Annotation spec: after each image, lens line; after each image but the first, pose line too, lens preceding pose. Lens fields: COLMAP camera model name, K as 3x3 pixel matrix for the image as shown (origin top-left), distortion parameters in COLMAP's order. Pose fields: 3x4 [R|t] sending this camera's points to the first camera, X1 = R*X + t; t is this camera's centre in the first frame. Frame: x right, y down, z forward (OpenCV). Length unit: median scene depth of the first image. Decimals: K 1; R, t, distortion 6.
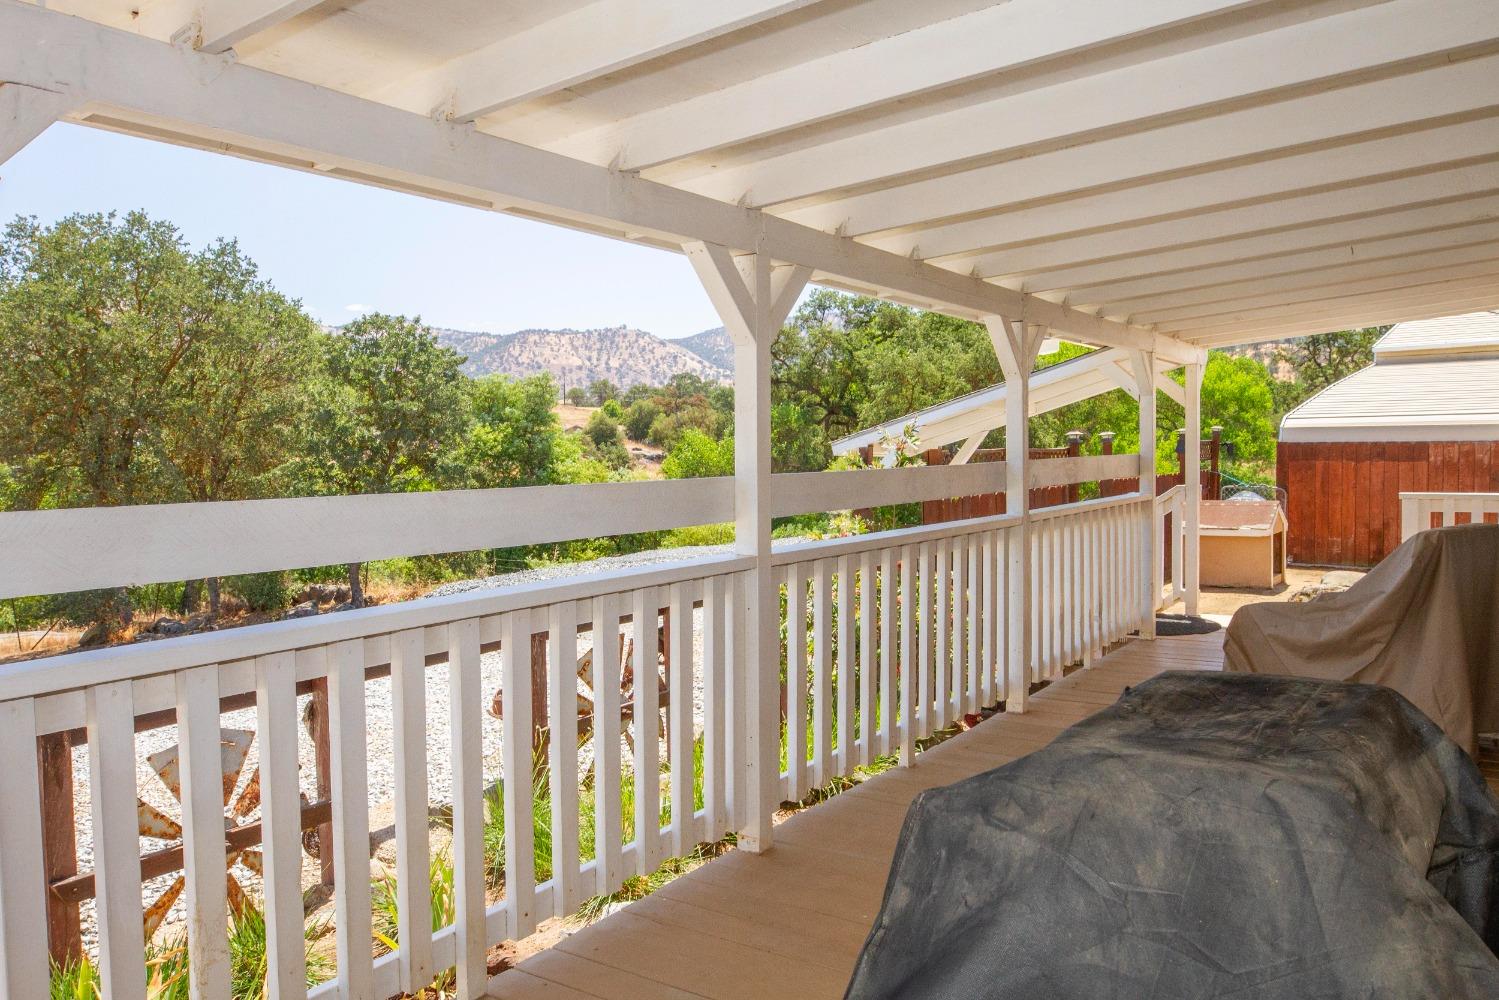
lens RADIAL K [[1127.3, 0, 740.6], [0, 1127.3, 511.9], [0, 0, 1]] dist [-0.026279, -0.000695]
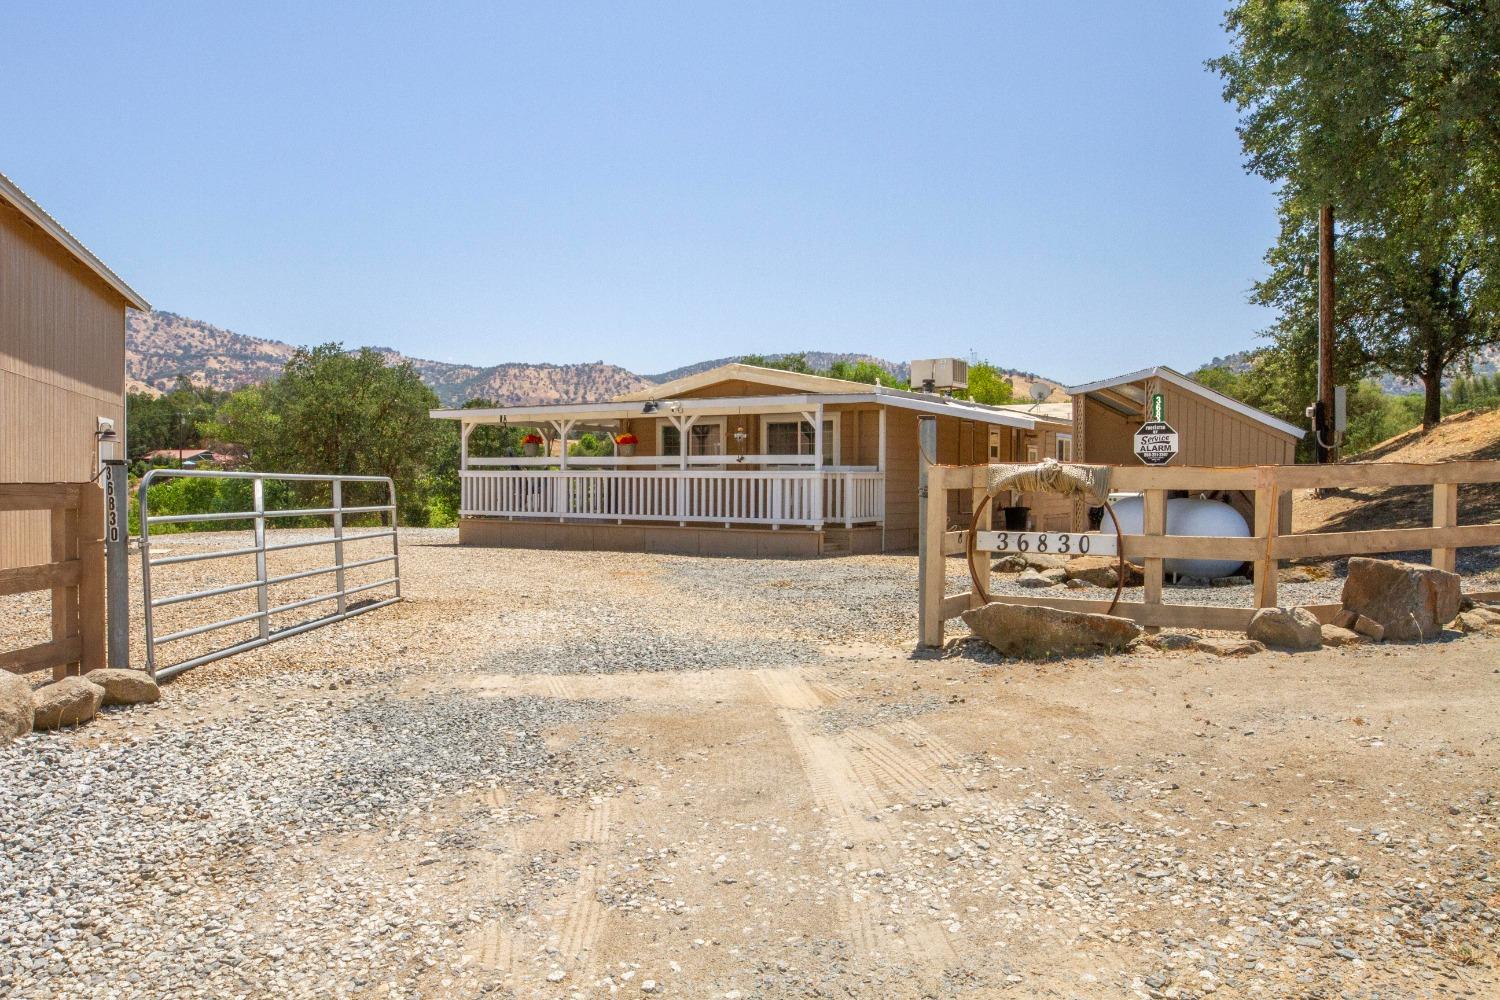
lens RADIAL K [[1128.1, 0, 752.8], [0, 1128.1, 499.6], [0, 0, 1]] dist [-0.026279, -0.000695]
pose [[0.999184, 0.021577, 0.034132, 0.009961], [-0.020137, 0.998915, -0.041992, 0.007708], [-0.035001, 0.041270, 0.998535, -0.100408]]
